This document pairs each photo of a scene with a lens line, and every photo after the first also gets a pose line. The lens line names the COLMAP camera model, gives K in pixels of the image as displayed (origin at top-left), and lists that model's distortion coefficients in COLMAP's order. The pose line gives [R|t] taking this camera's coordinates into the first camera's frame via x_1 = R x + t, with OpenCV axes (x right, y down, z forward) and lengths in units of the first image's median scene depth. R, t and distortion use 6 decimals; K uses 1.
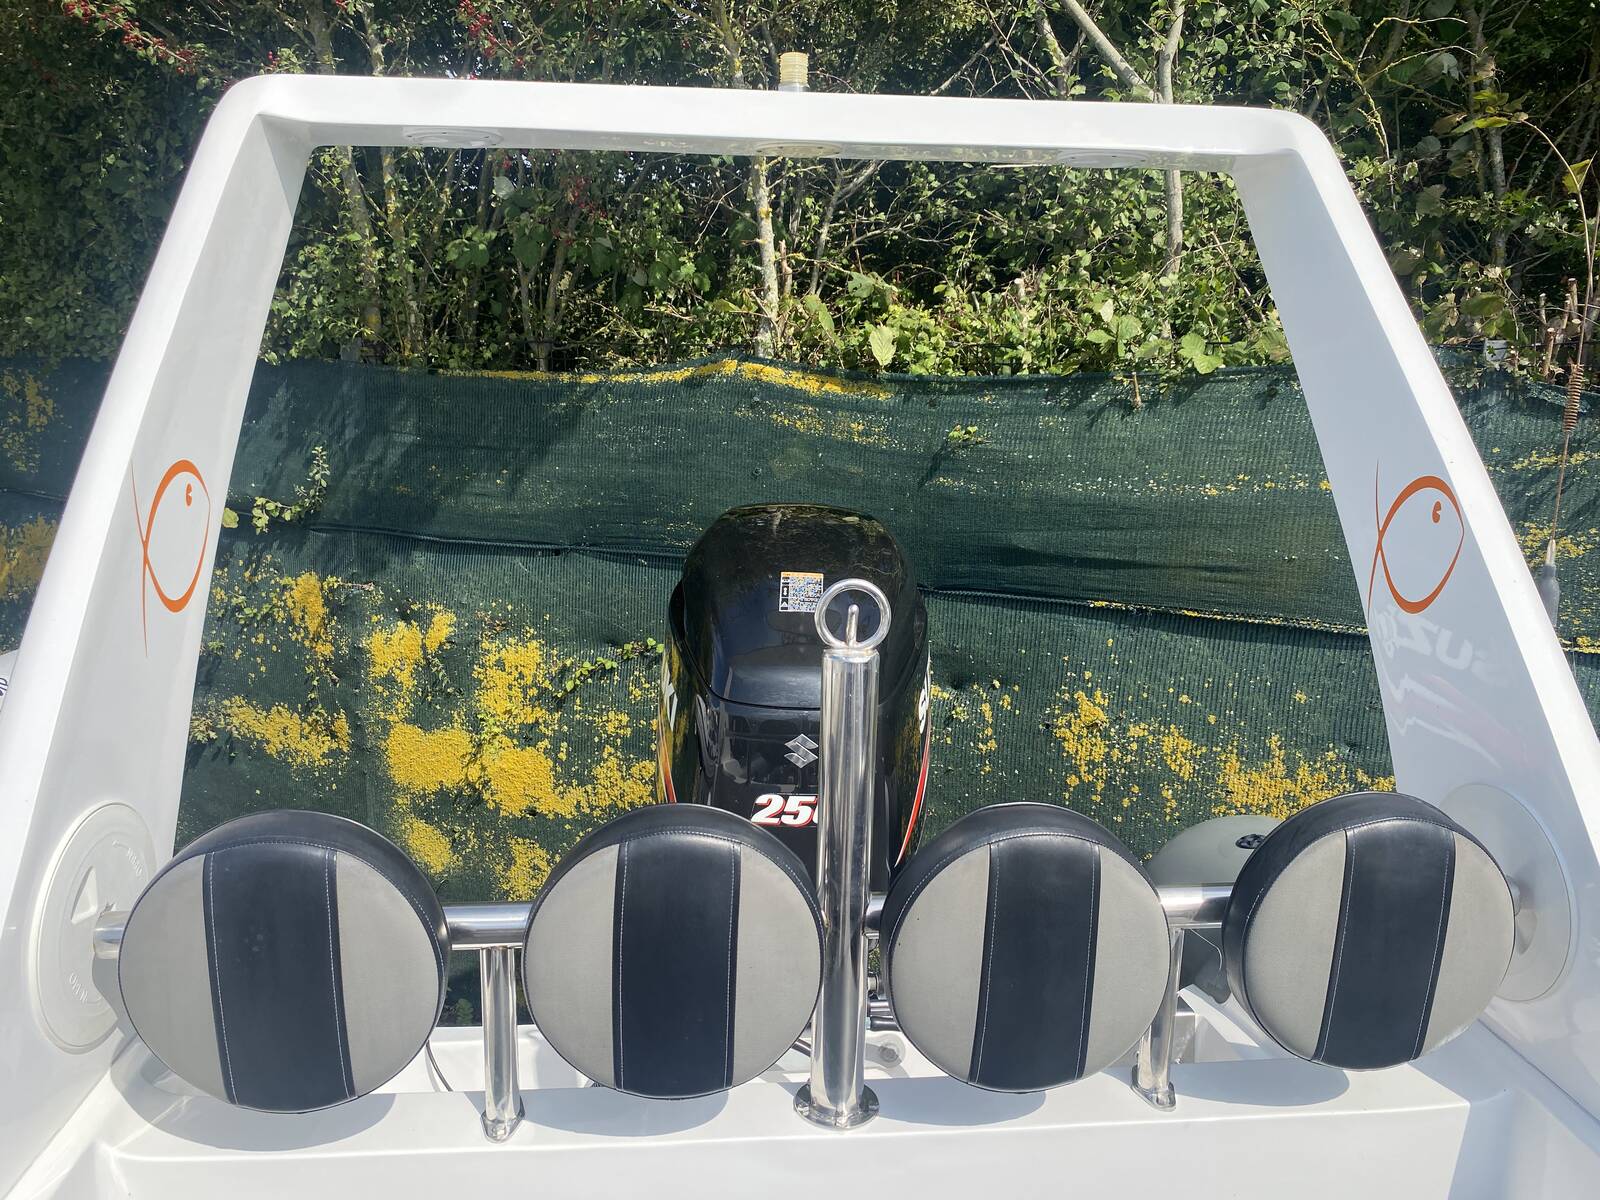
lens RADIAL K [[1218.3, 0, 806.0], [0, 1218.3, 610.2], [0, 0, 1]] dist [0.021736, -0.027265]
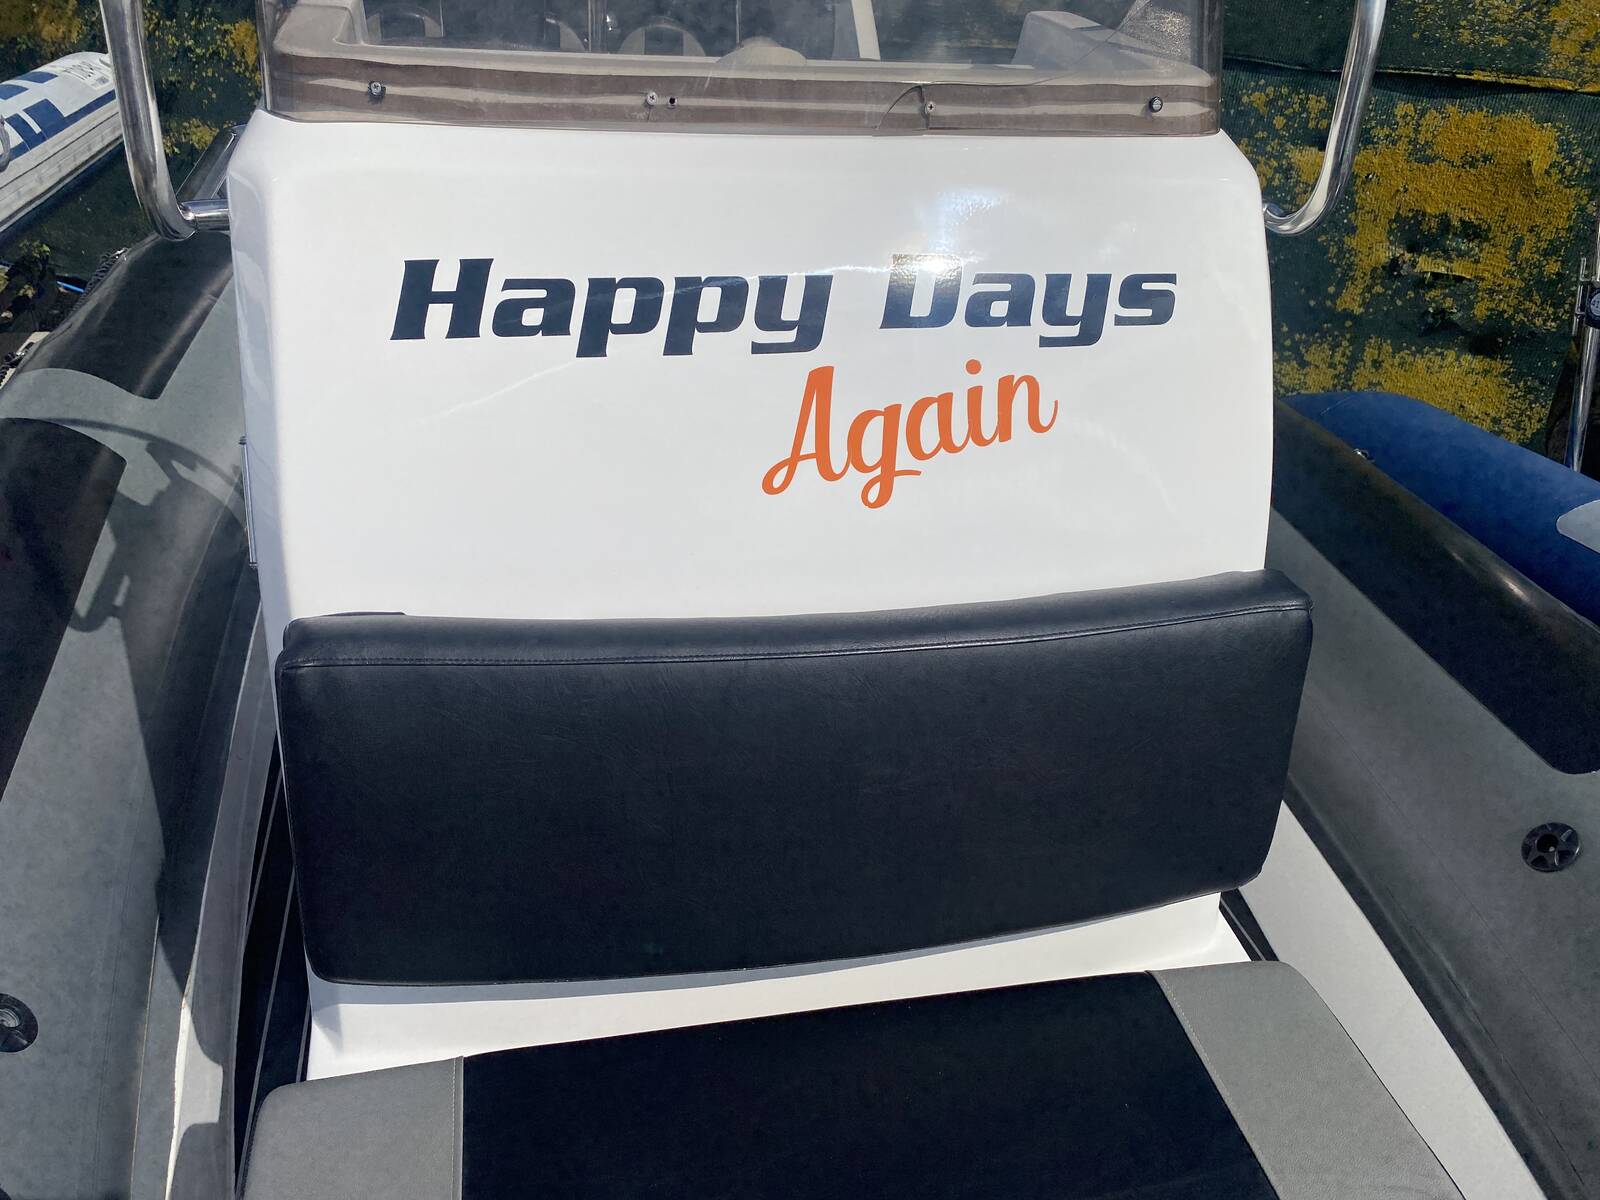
lens RADIAL K [[1218.3, 0, 781.7], [0, 1218.3, 608.3], [0, 0, 1]] dist [0.021736, -0.027265]
pose [[0.991469, -0.028304, 0.127236, 0.023179], [-0.012380, 0.951279, 0.308083, 0.231346], [-0.129756, -0.307030, 0.942813, -0.853349]]
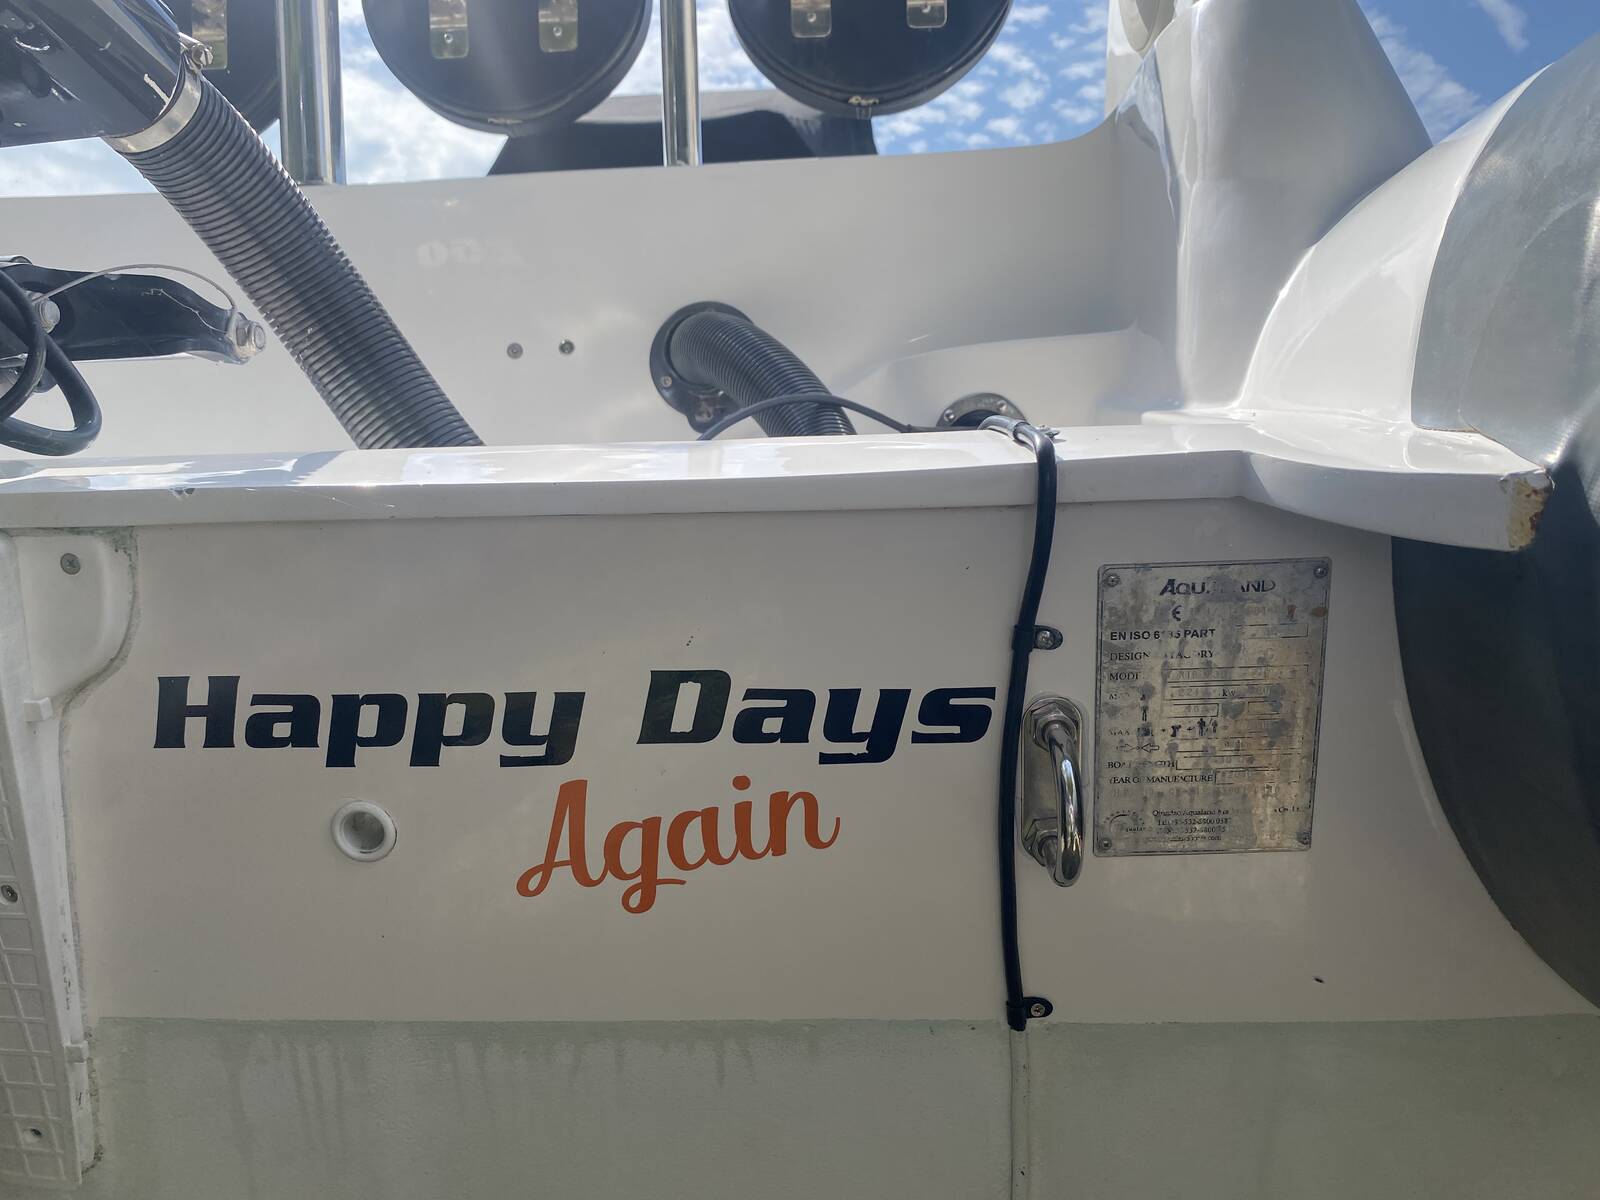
lens RADIAL K [[1218.3, 0, 757.8], [0, 1218.3, 591.2], [0, 0, 1]] dist [0.021736, -0.027265]
pose [[0.990647, 0.033641, -0.132240, 0.147441], [0.039573, 0.856650, 0.514379, 0.088608], [0.130588, -0.514801, 0.847306, -0.770206]]
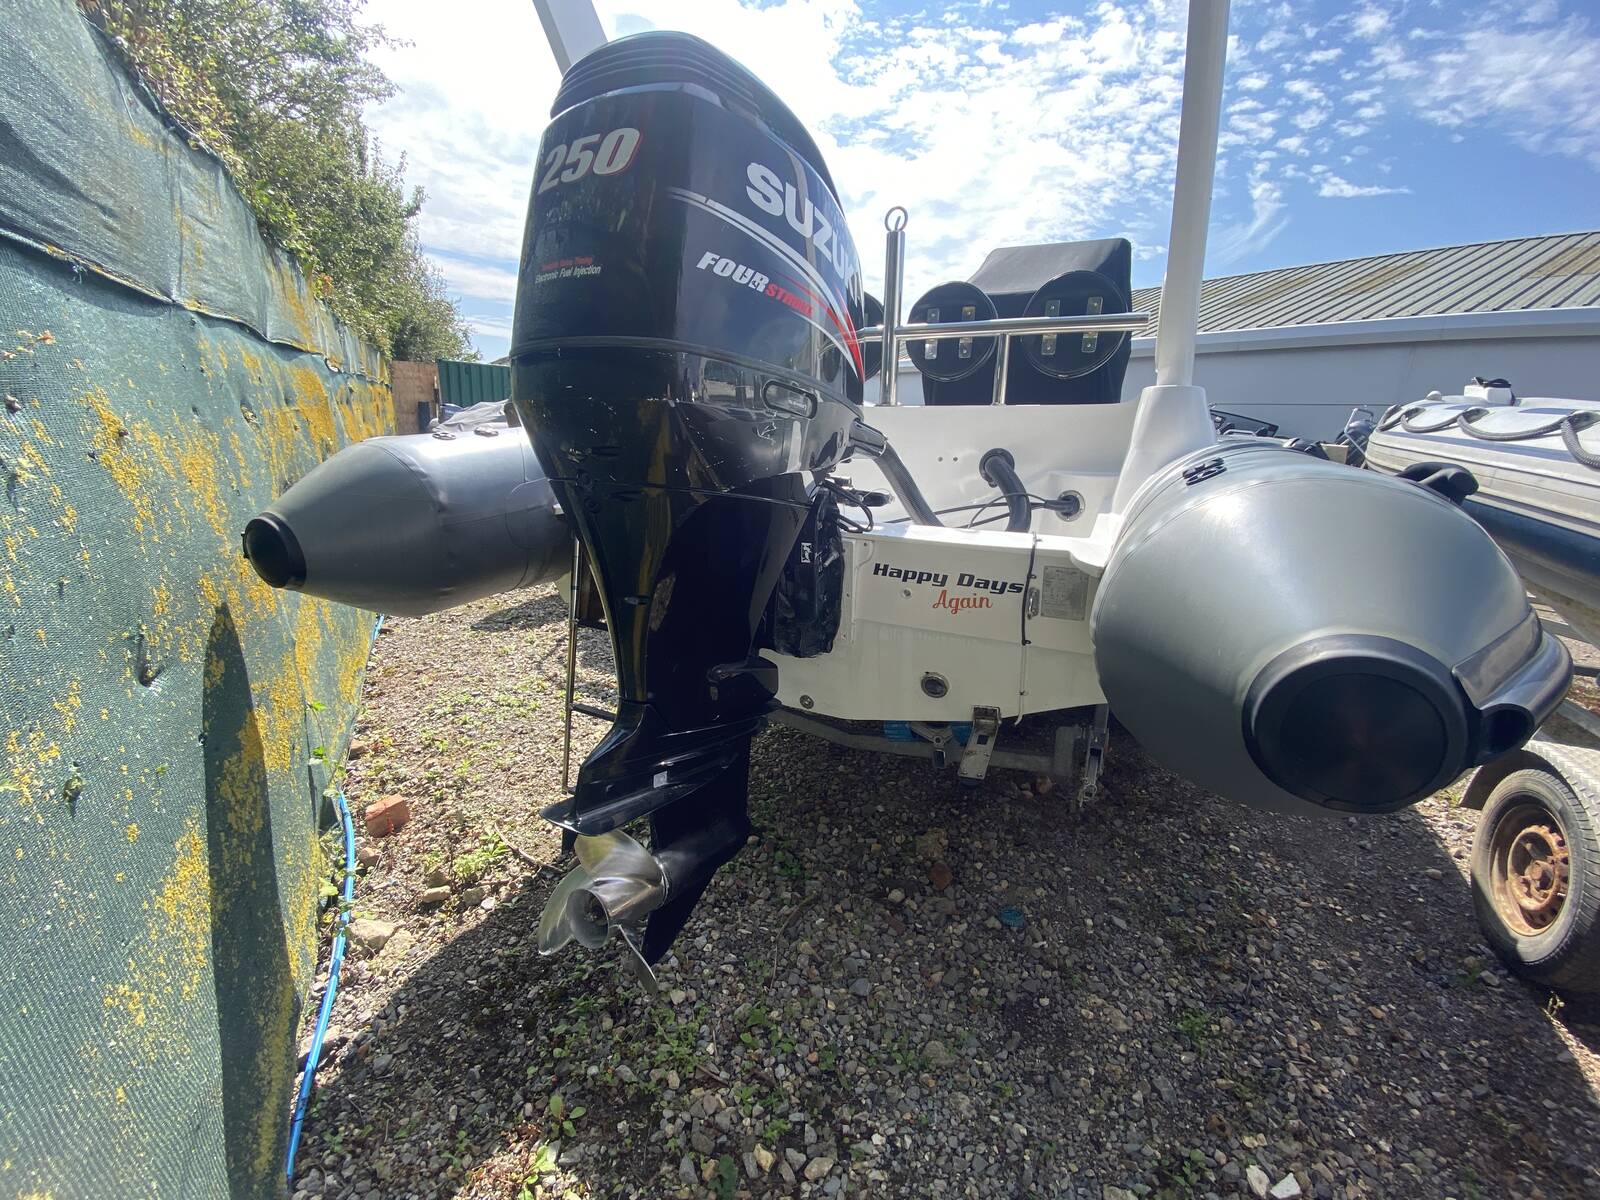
lens RADIAL K [[651.1, 0, 798.2], [0, 651.1, 592.7], [0, 0, 1]] dist [0.011119, -0.015667]
pose [[0.866616, 0.192704, -0.460263, 0.292027], [0.180230, 0.739253, 0.648862, -0.304327], [0.465290, -0.645267, 0.605917, -1.156554]]
